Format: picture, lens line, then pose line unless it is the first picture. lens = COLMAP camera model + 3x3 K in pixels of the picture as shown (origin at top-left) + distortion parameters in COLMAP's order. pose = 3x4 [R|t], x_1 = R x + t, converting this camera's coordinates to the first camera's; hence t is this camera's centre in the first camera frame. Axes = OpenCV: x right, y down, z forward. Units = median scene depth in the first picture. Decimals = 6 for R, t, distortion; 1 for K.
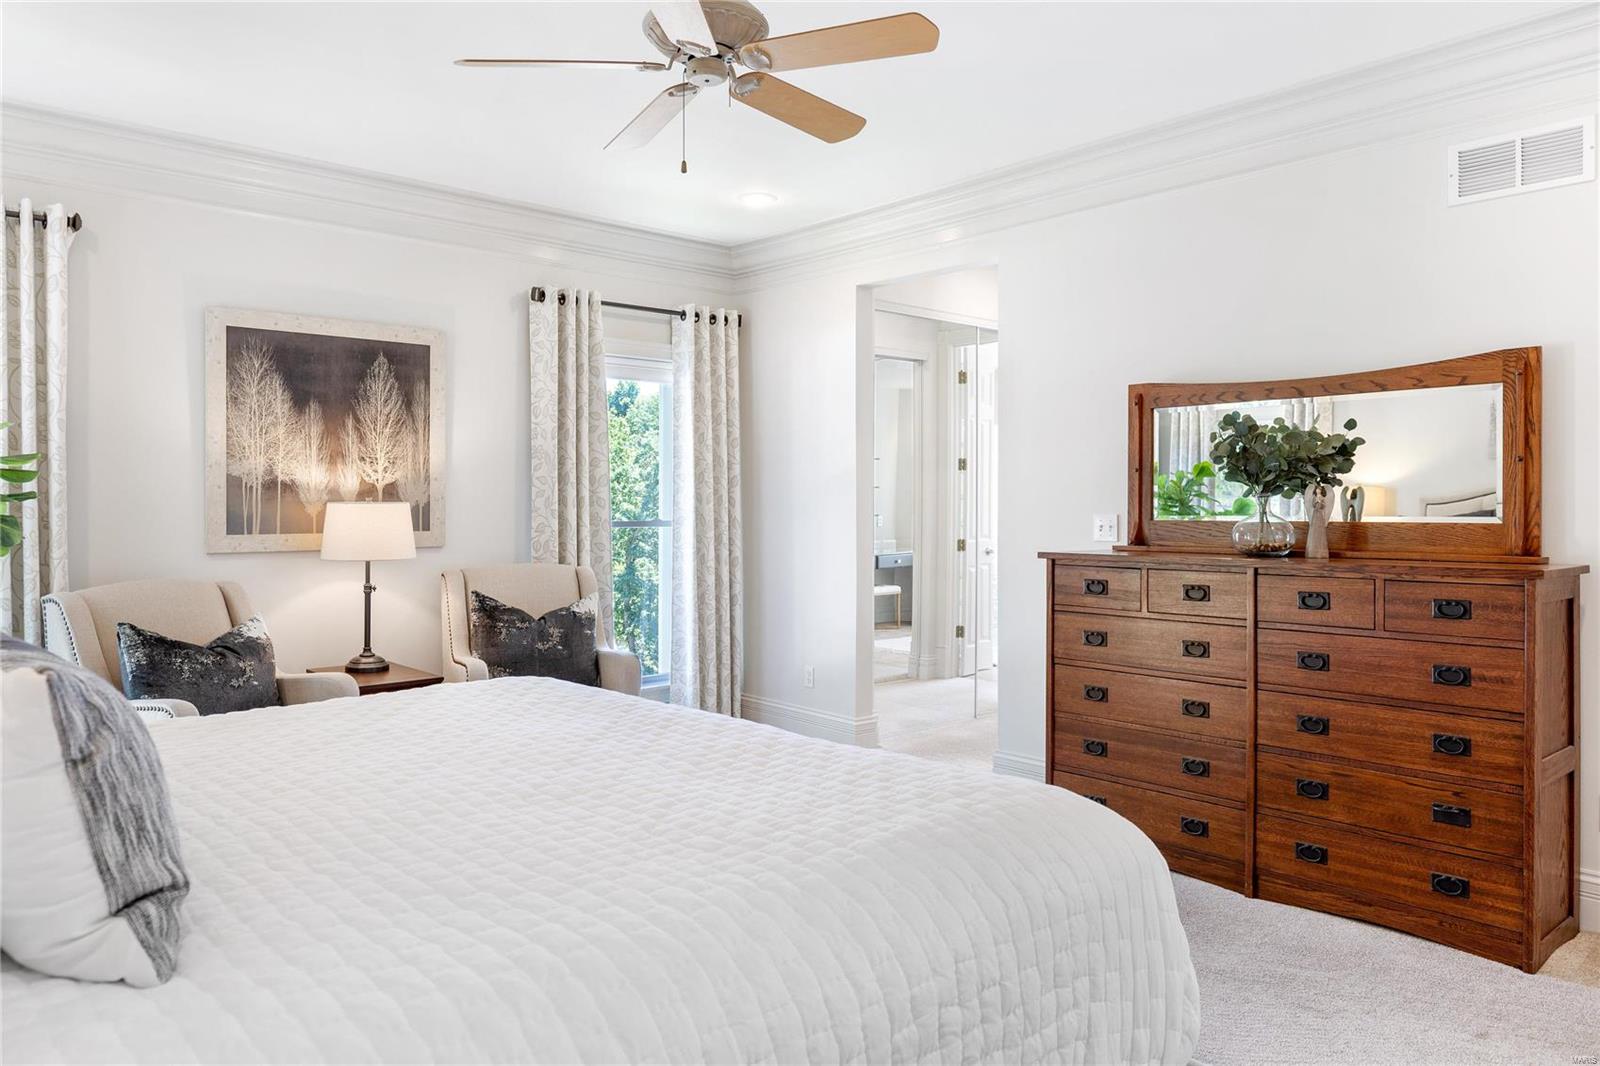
lens RADIAL K [[1056.9, 0, 800.8], [0, 1056.9, 521.9], [0, 0, 1]] dist [-0.031807, -0.001914]
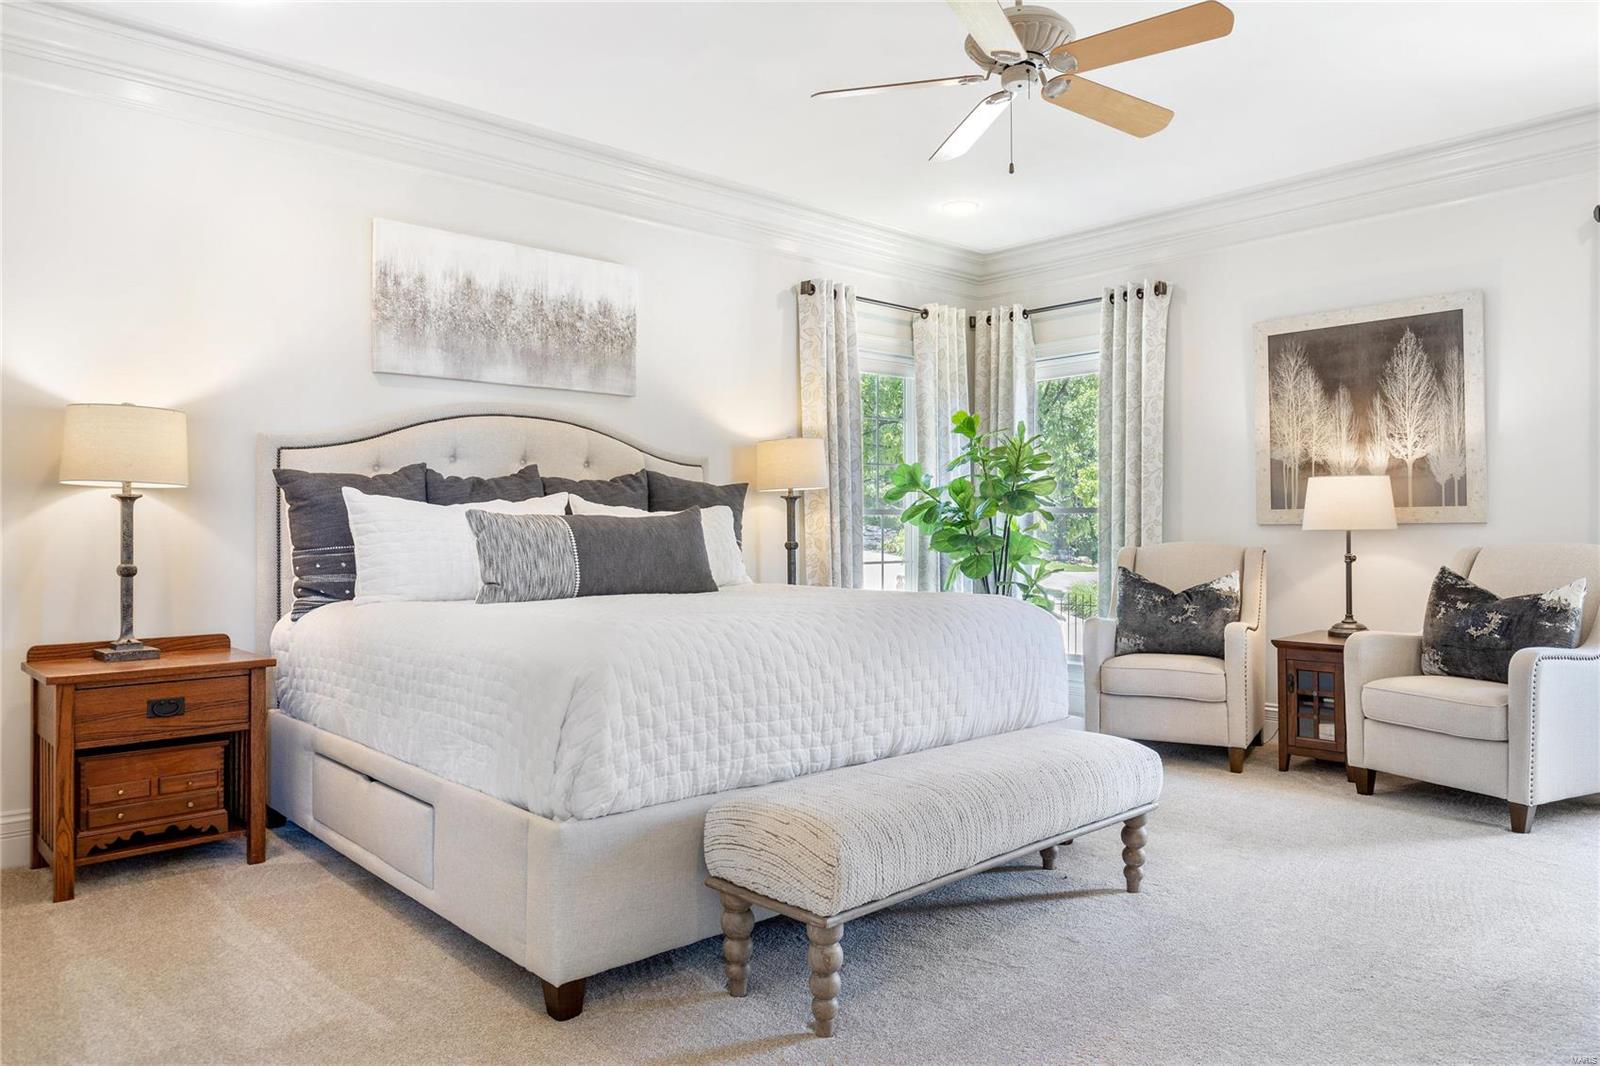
lens RADIAL K [[1056.9, 0, 800.7], [0, 1056.9, 533.9], [0, 0, 1]] dist [-0.031807, -0.001914]
pose [[0.002585, 0.004967, -0.999984, 0.619946], [-0.010400, 0.999934, 0.004940, 0.037974], [0.999943, 0.010387, 0.002637, 0.433627]]
